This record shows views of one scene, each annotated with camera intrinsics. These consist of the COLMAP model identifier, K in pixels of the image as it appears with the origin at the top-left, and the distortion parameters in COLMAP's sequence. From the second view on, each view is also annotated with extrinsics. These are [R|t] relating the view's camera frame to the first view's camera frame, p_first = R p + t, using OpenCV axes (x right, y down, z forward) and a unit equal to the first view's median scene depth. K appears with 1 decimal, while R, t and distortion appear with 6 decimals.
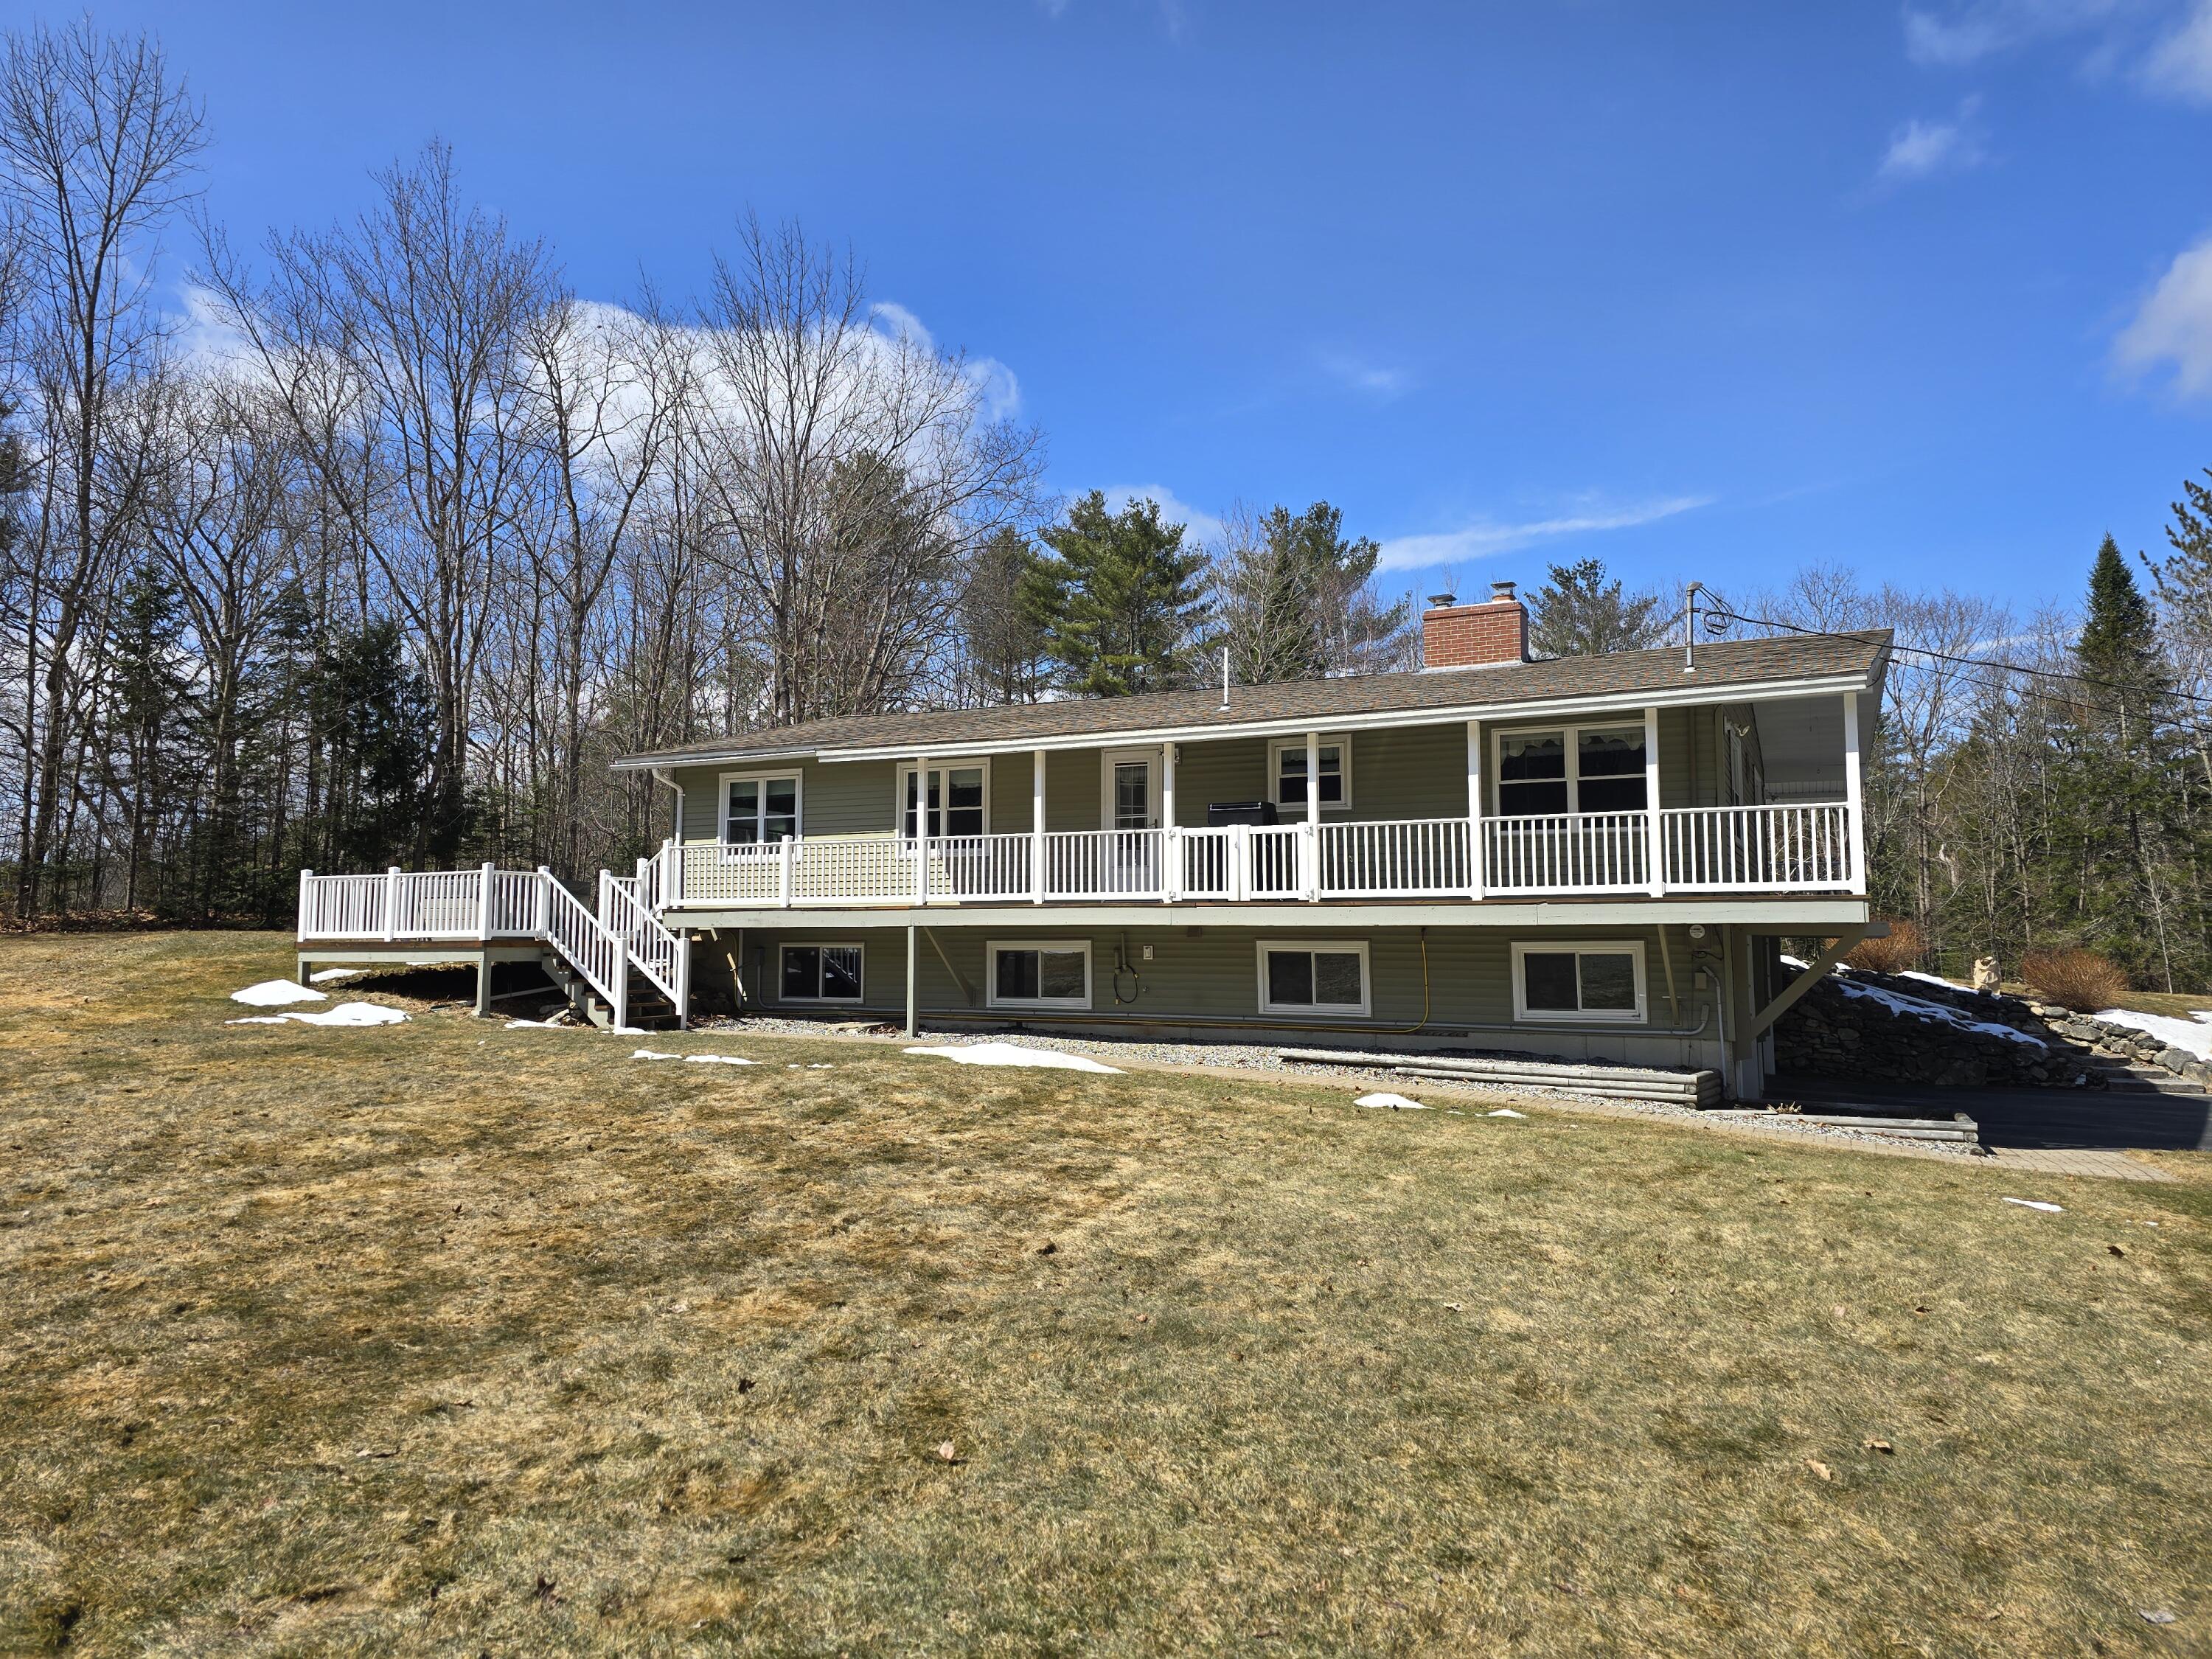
lens RADIAL K [[1497.0, 0, 1129.1], [0, 1497.0, 806.4], [0, 0, 1]] dist [0.059856, -0.059575]
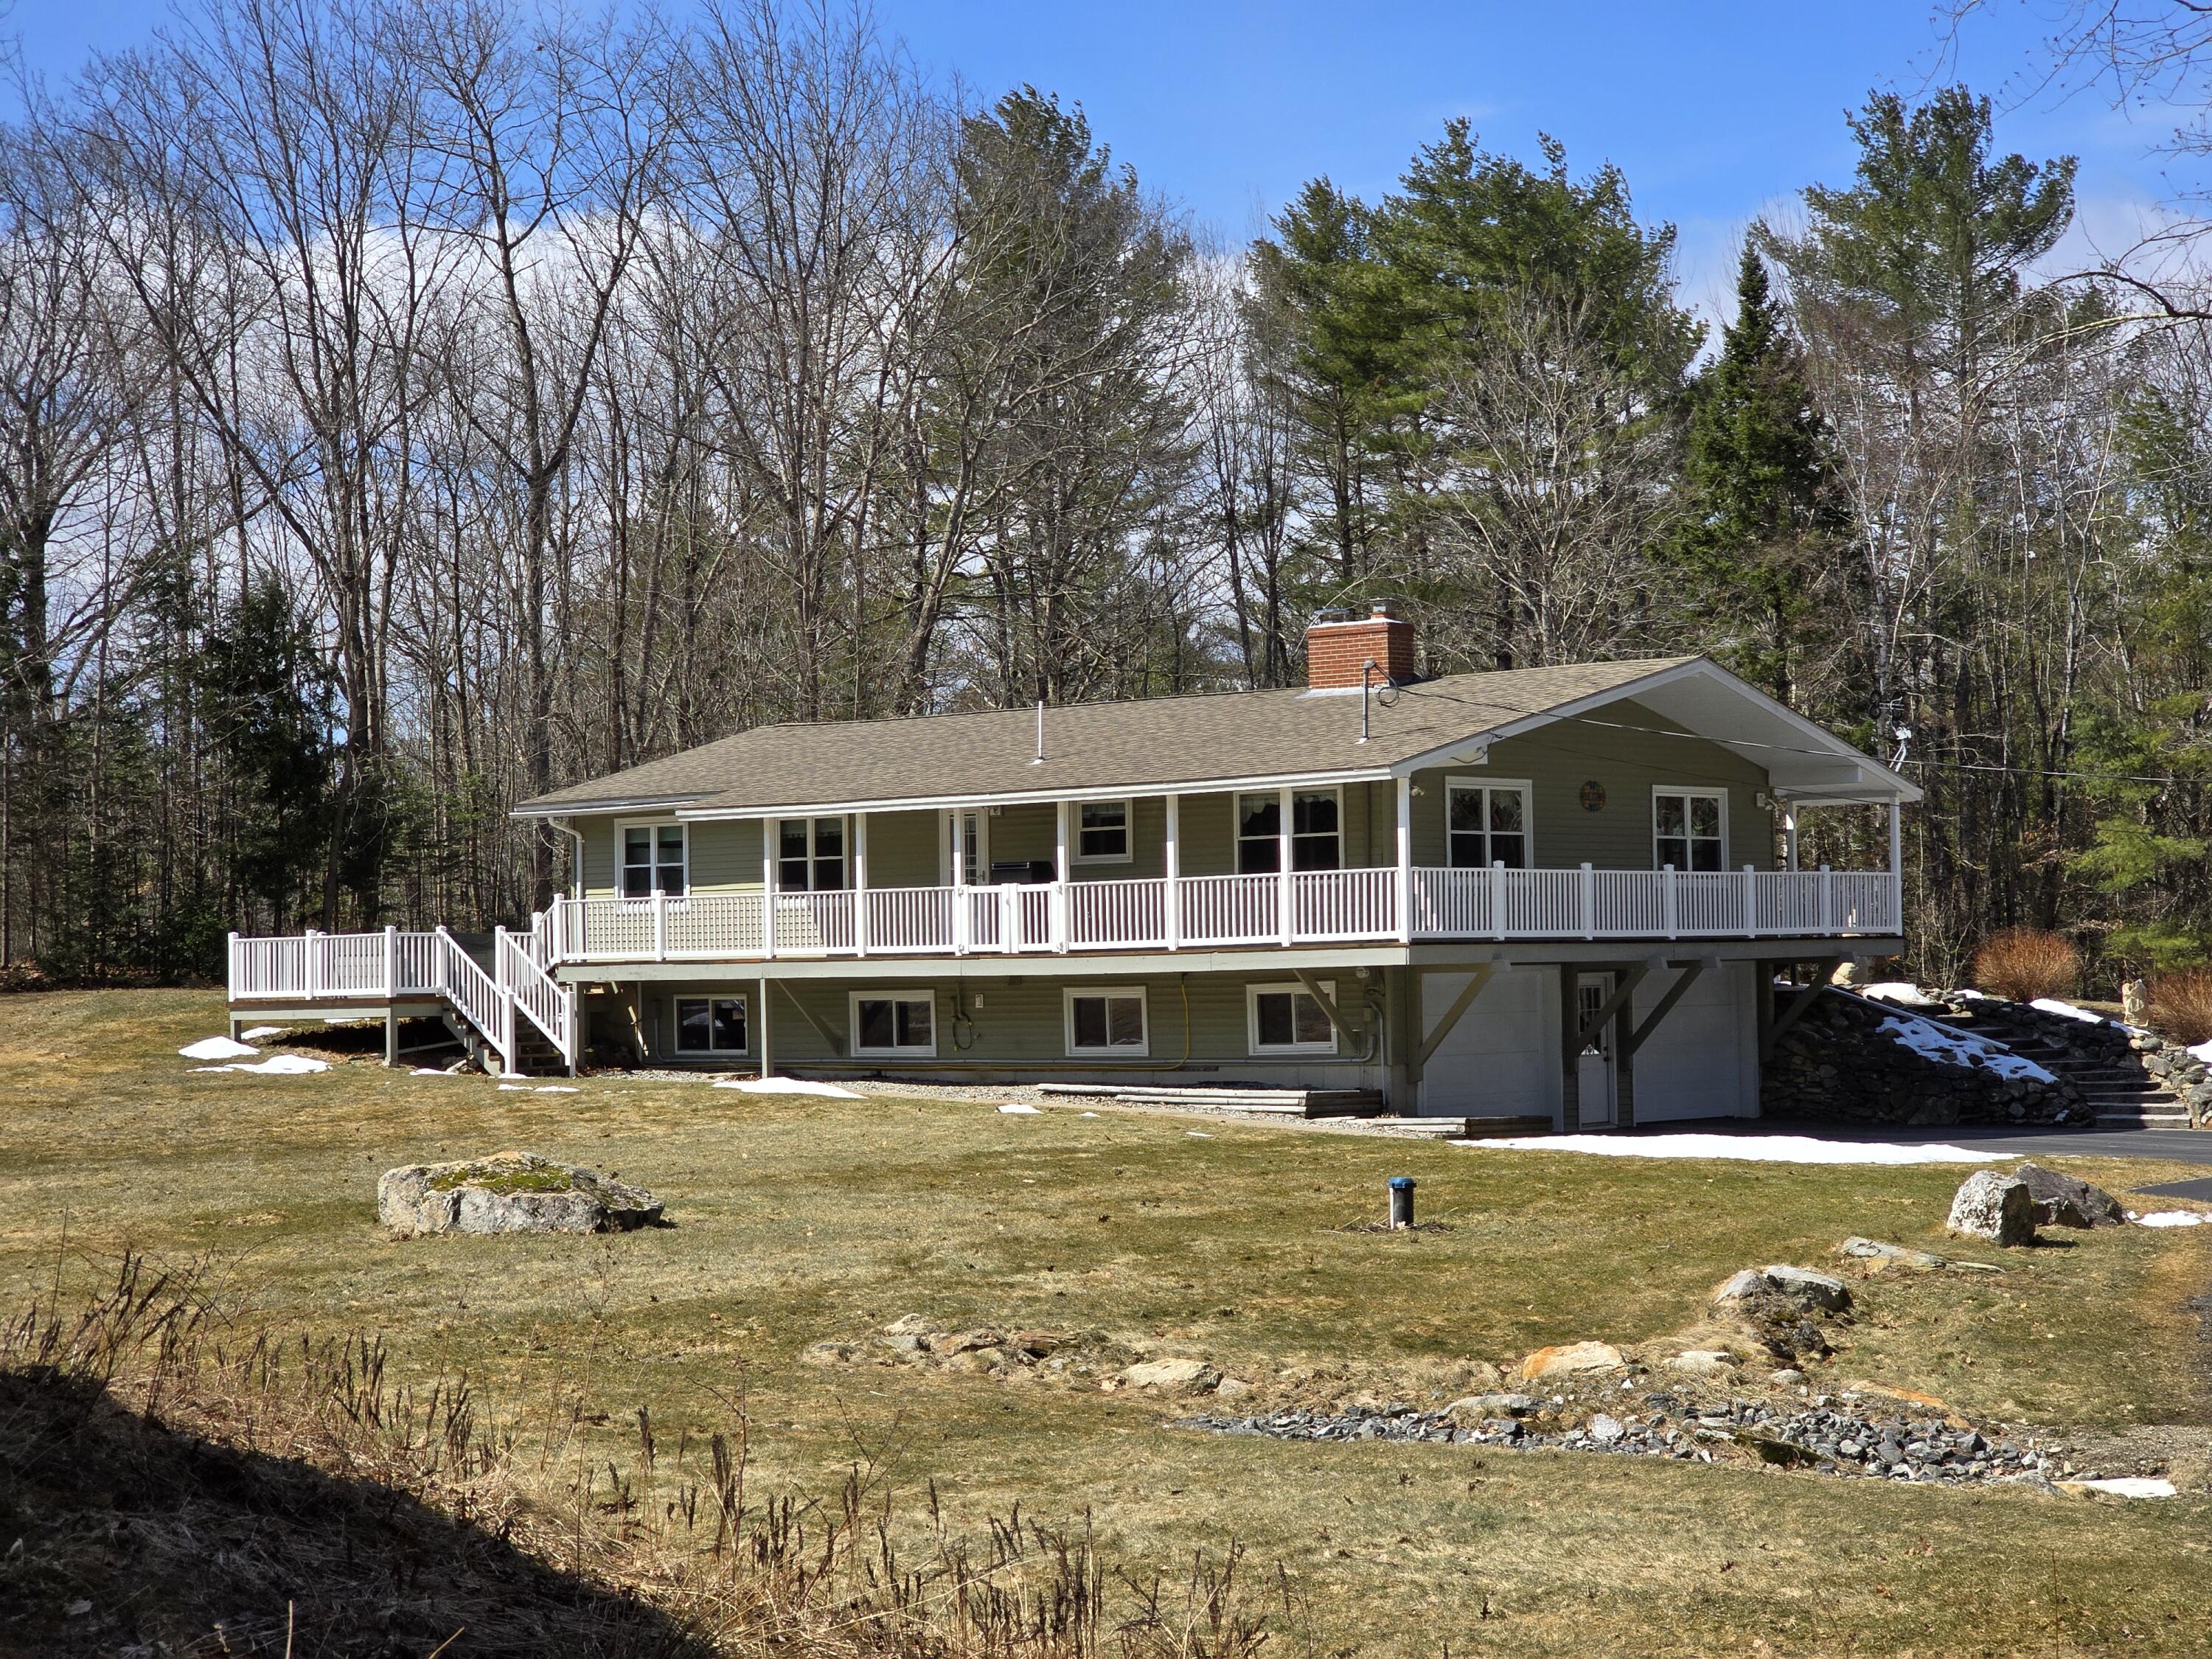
lens RADIAL K [[4472.5, 0, 1105.1], [0, 4472.5, 843.0], [0, 0, 1]] dist [0.219694, 0.000000]
pose [[0.964124, -0.024099, -0.264358, 0.899189], [0.040115, 0.997661, 0.055353, -0.175160], [0.262405, -0.063972, 0.962835, -1.914325]]
